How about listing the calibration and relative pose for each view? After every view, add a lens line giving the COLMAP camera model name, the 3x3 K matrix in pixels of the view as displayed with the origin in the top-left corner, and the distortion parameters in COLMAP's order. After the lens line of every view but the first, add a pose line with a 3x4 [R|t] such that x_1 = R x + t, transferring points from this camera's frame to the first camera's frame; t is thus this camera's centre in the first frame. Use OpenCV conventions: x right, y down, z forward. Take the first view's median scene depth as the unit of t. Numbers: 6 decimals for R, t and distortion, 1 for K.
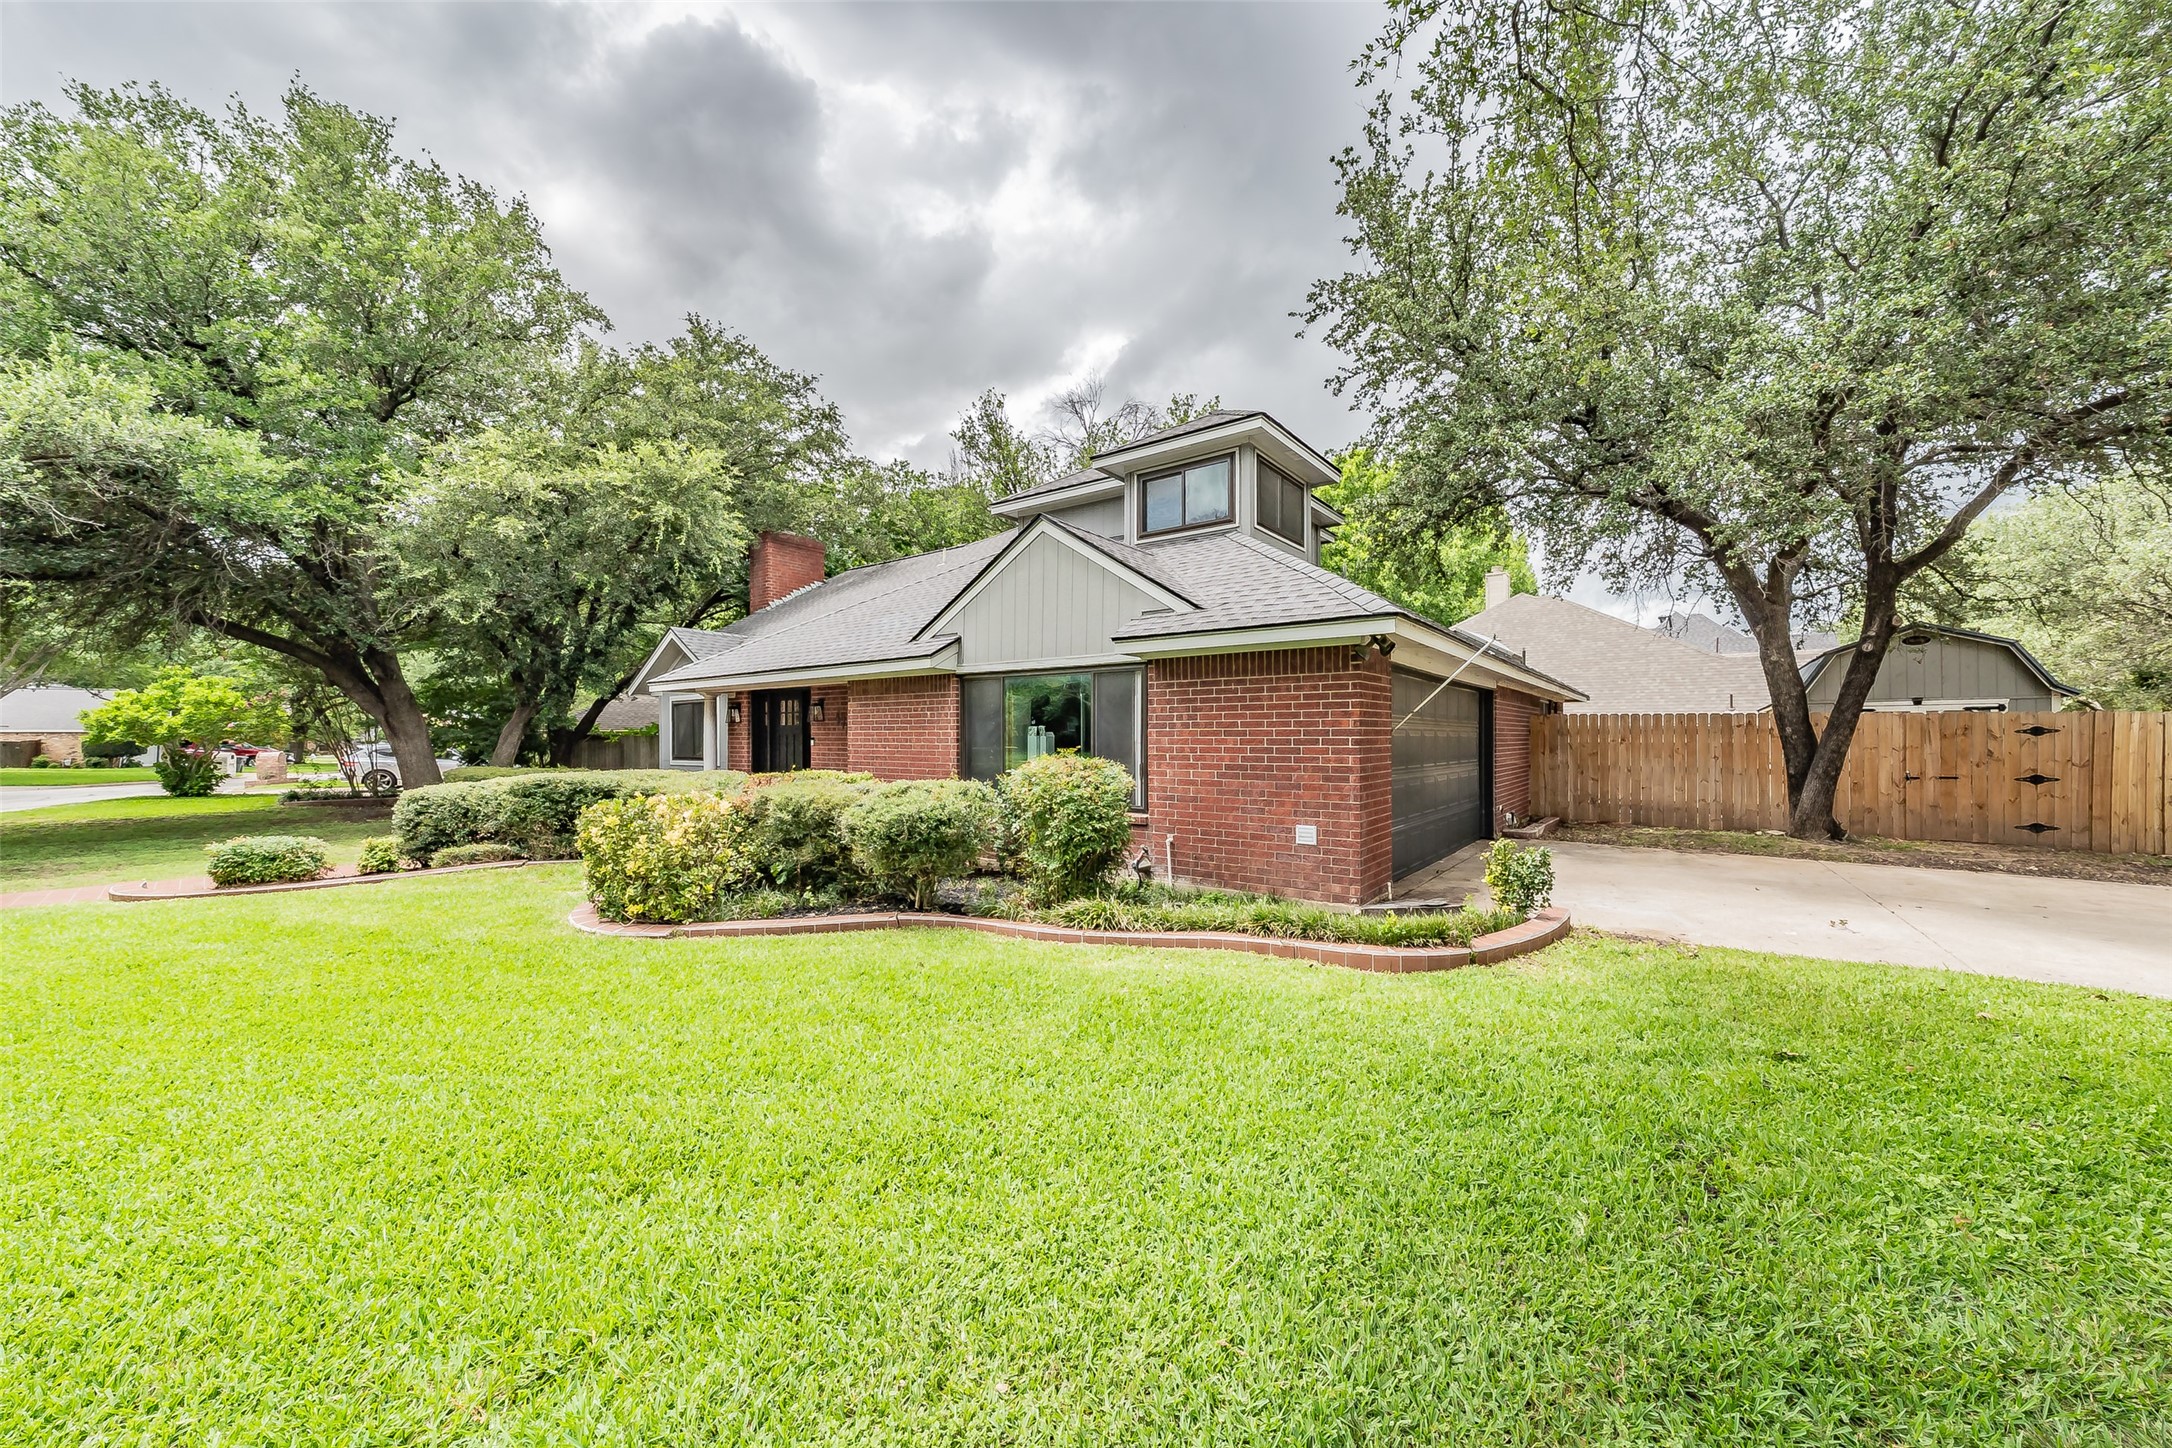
lens RADIAL K [[769.9, 0, 1105.9], [0, 769.9, 731.5], [0, 0, 1]] dist [0.000256, -0.000119]
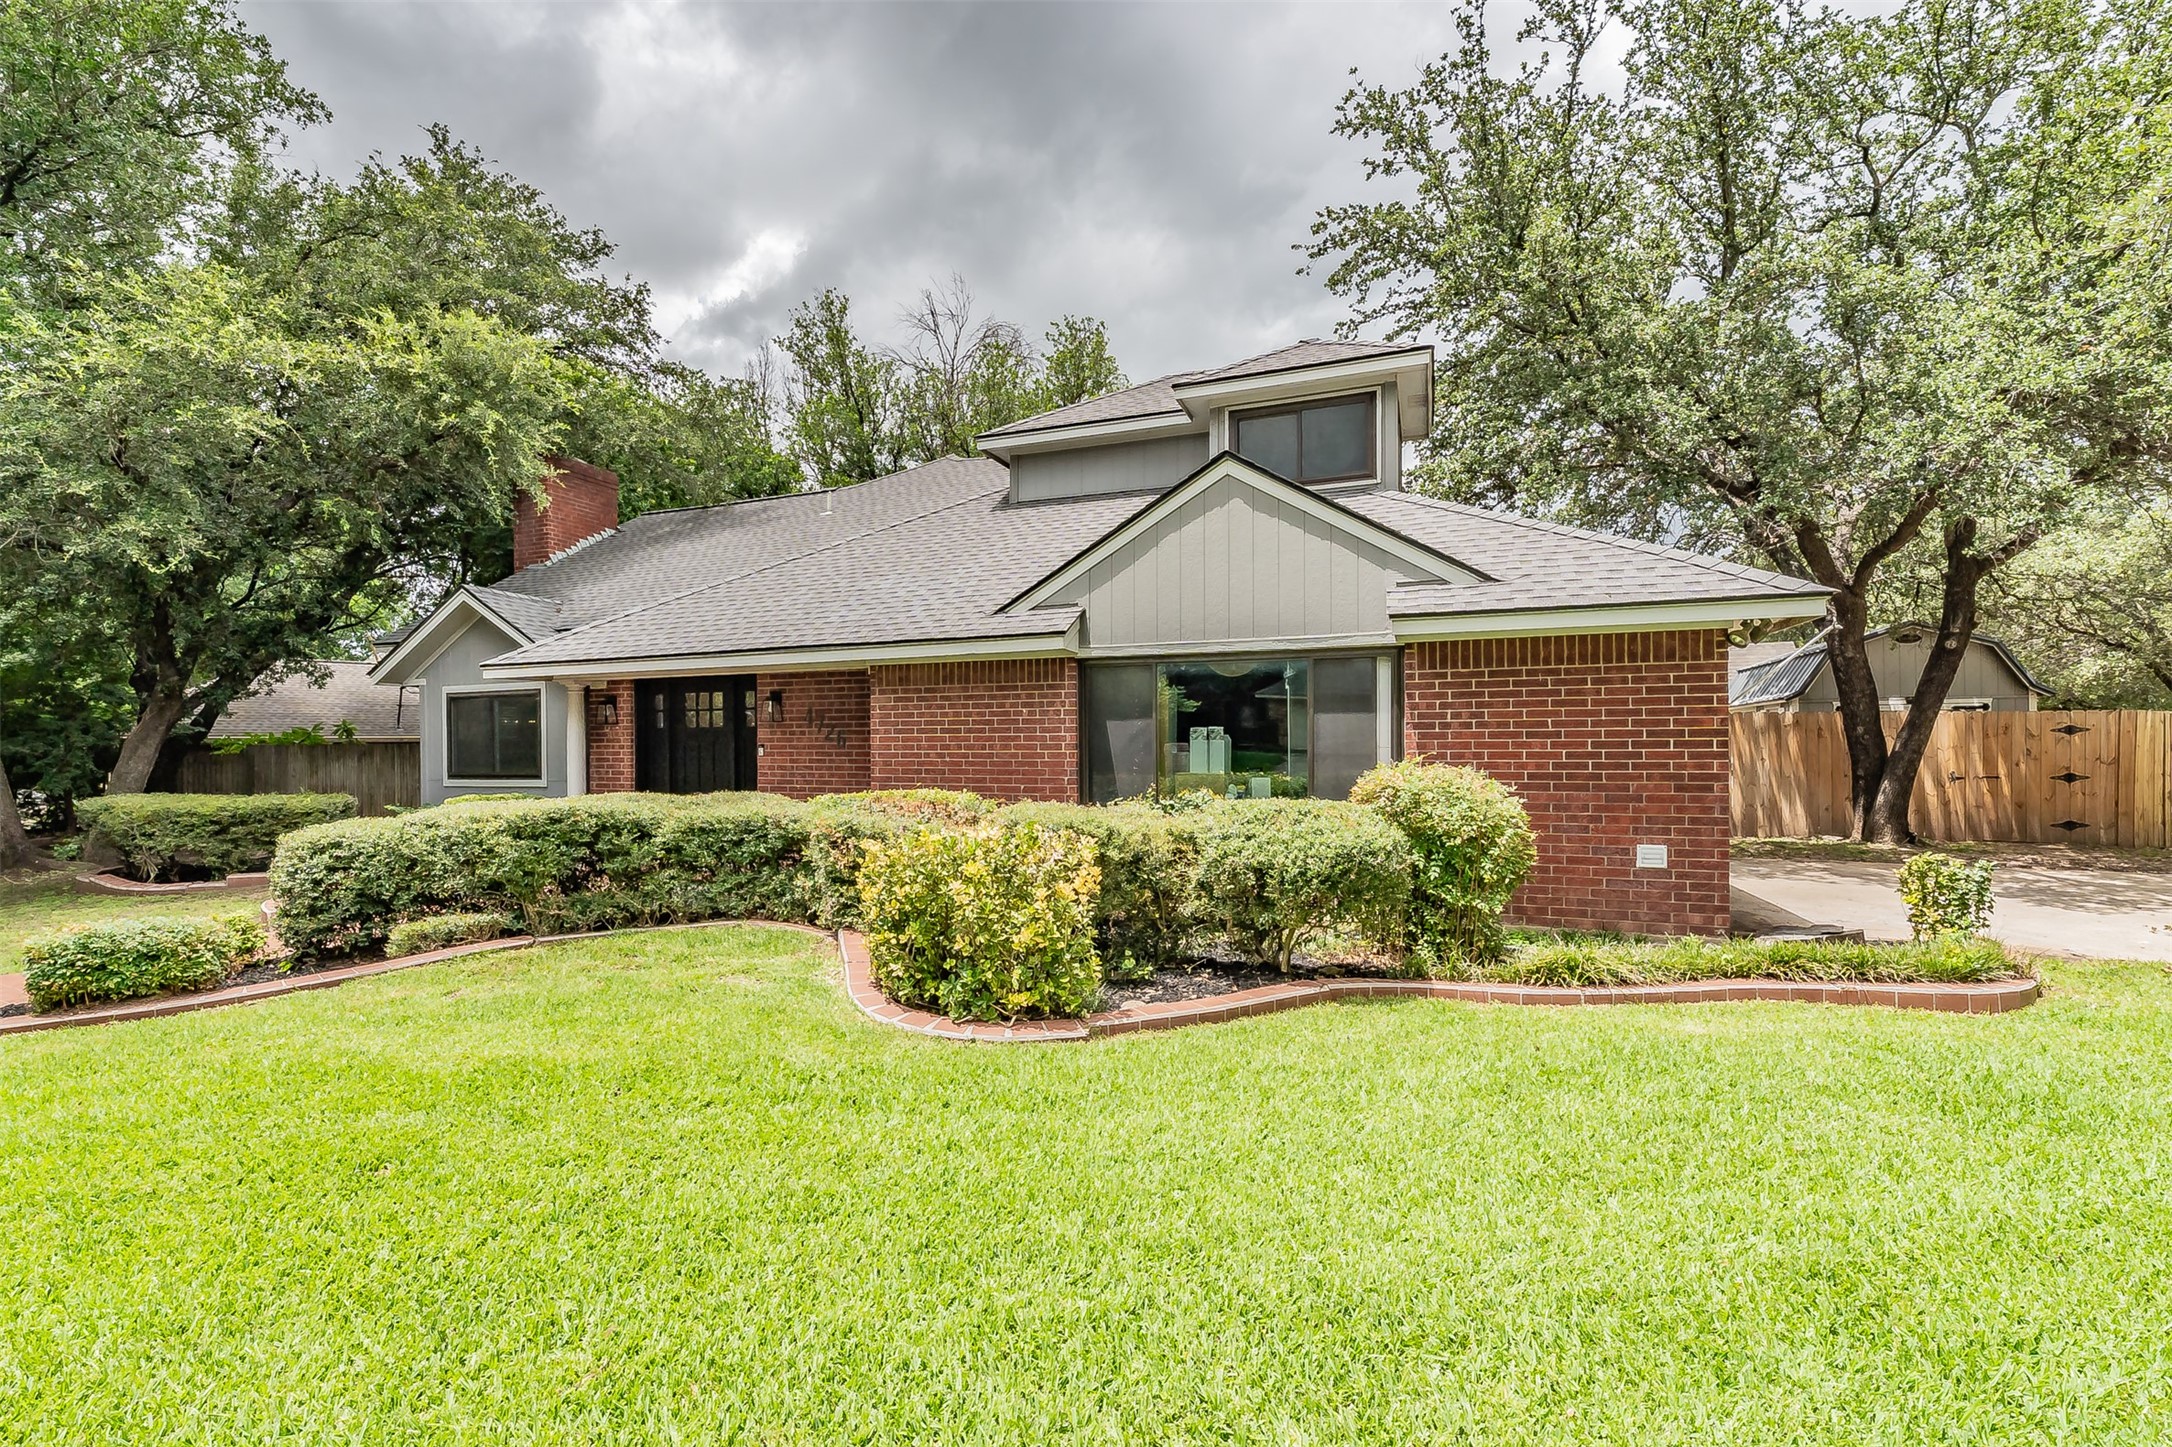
lens RADIAL K [[950.4, 0, 1068.3], [0, 950.4, 735.8], [0, 0, 1]] dist [-0.003007, 0.000339]
pose [[0.973786, -0.005270, 0.227403, -0.429691], [0.005250, 0.999986, 0.000693, 0.000031], [-0.227403, 0.000519, 0.973800, 0.104422]]
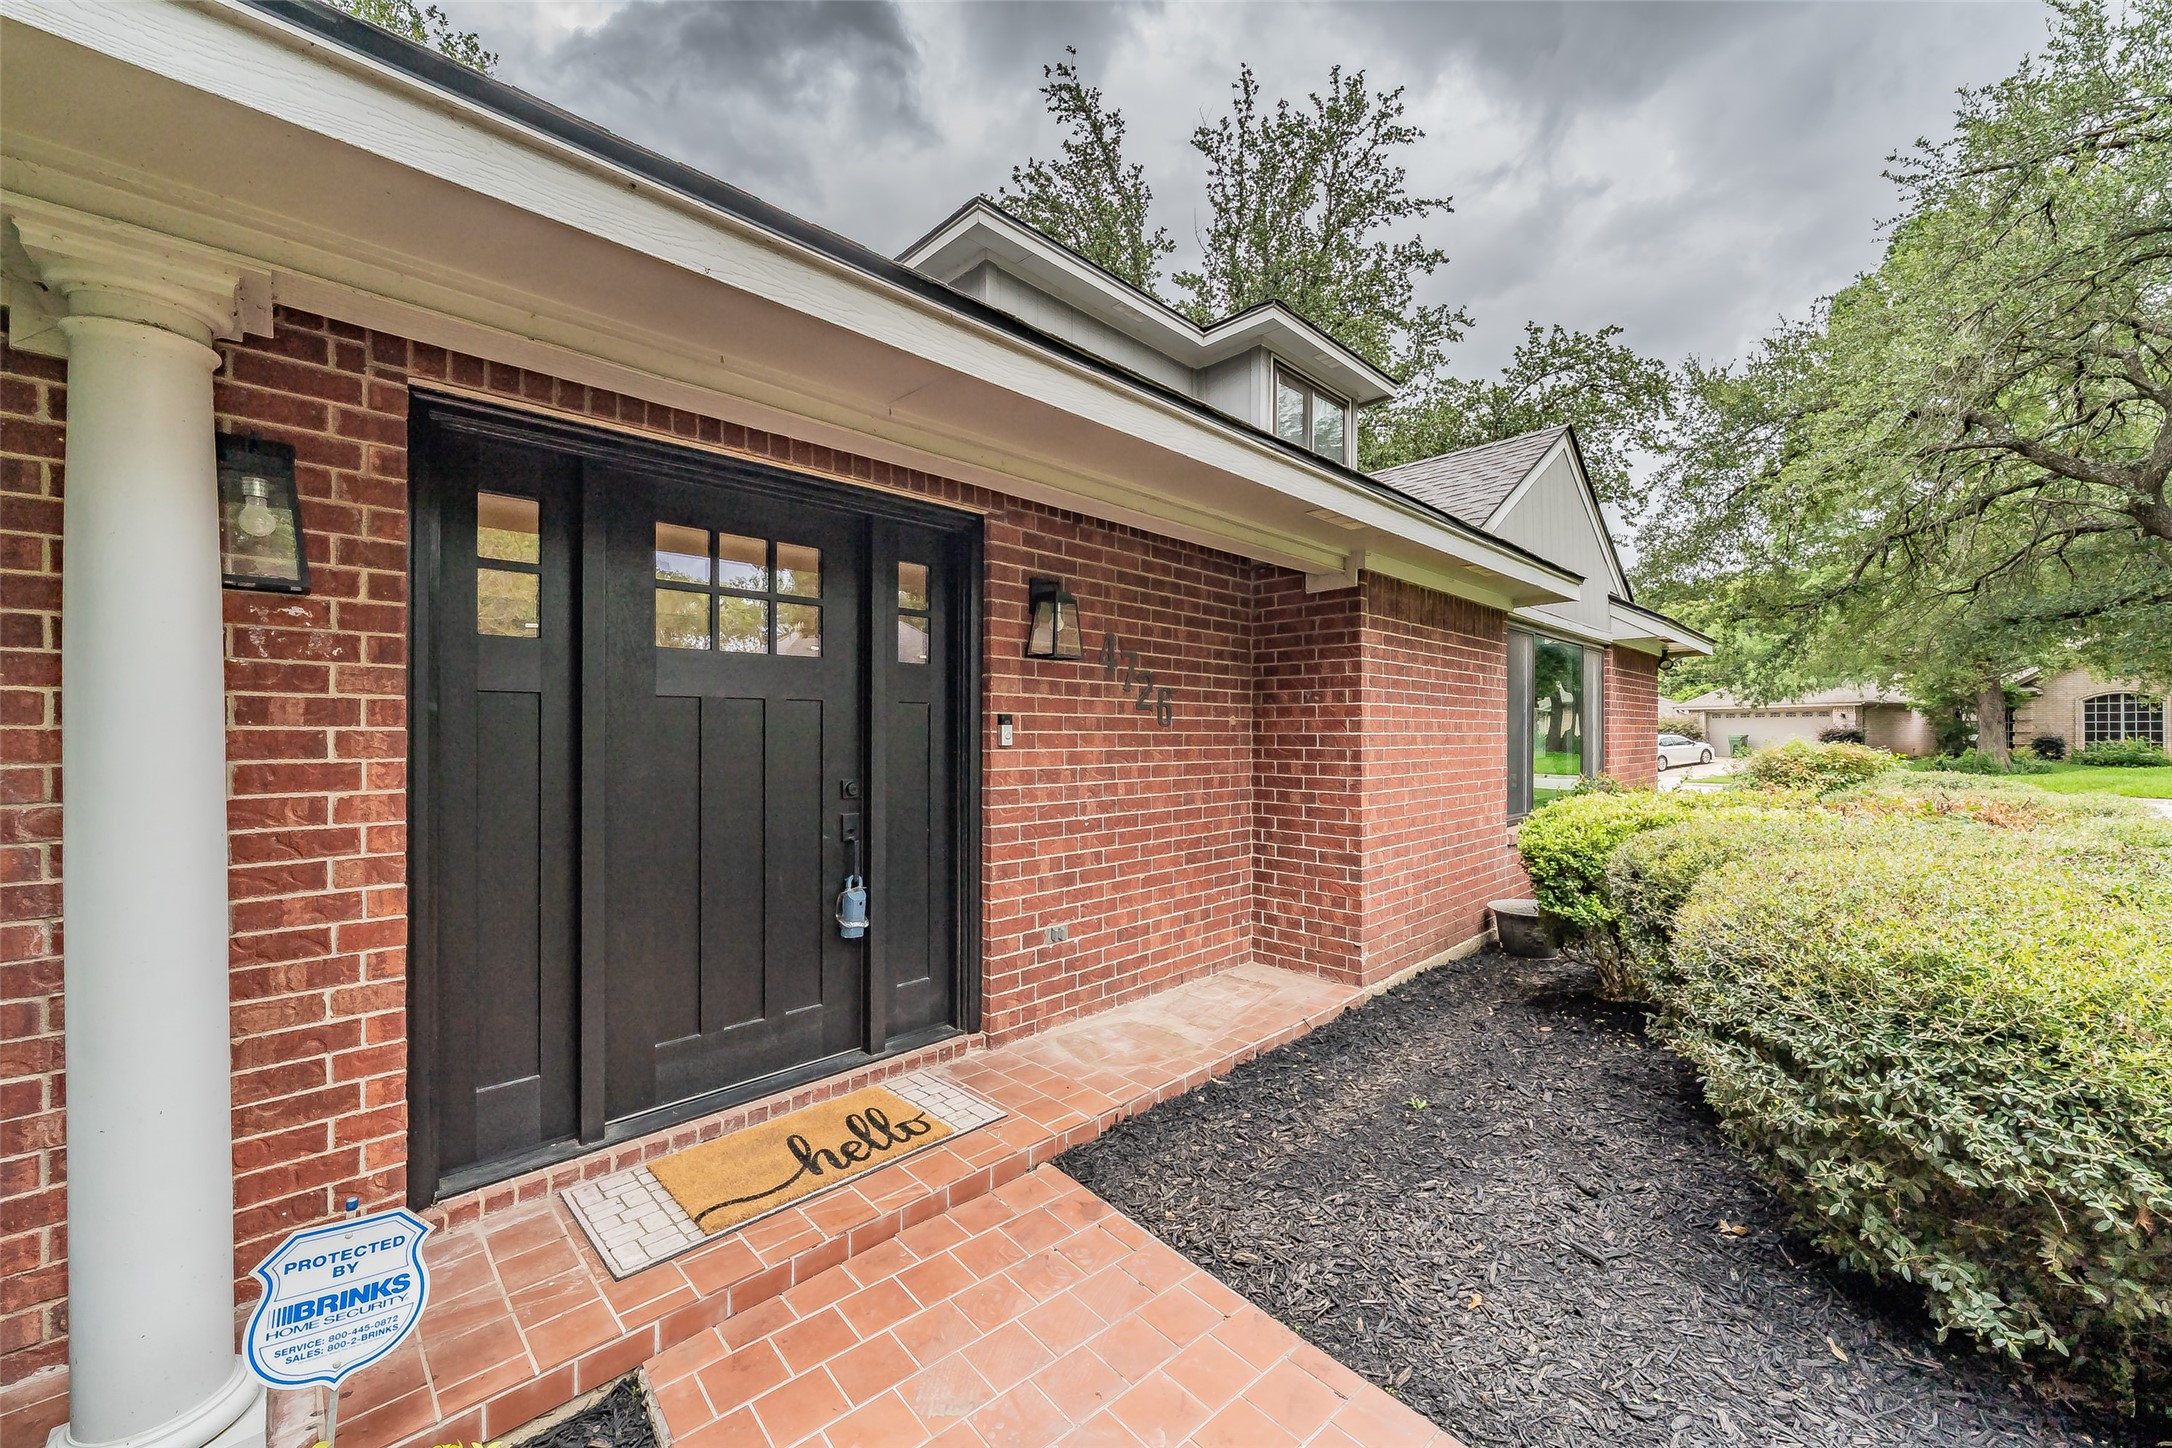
lens RADIAL K [[827.5, 0, 1087.9], [0, 827.5, 730.8], [0, 0, 1]] dist [-0.000300, 0.000022]
pose [[0.180065, 0.007989, 0.983622, -0.892268], [0.001329, 0.999964, -0.008365, 0.019636], [-0.983654, 0.002814, 0.180048, 1.216357]]
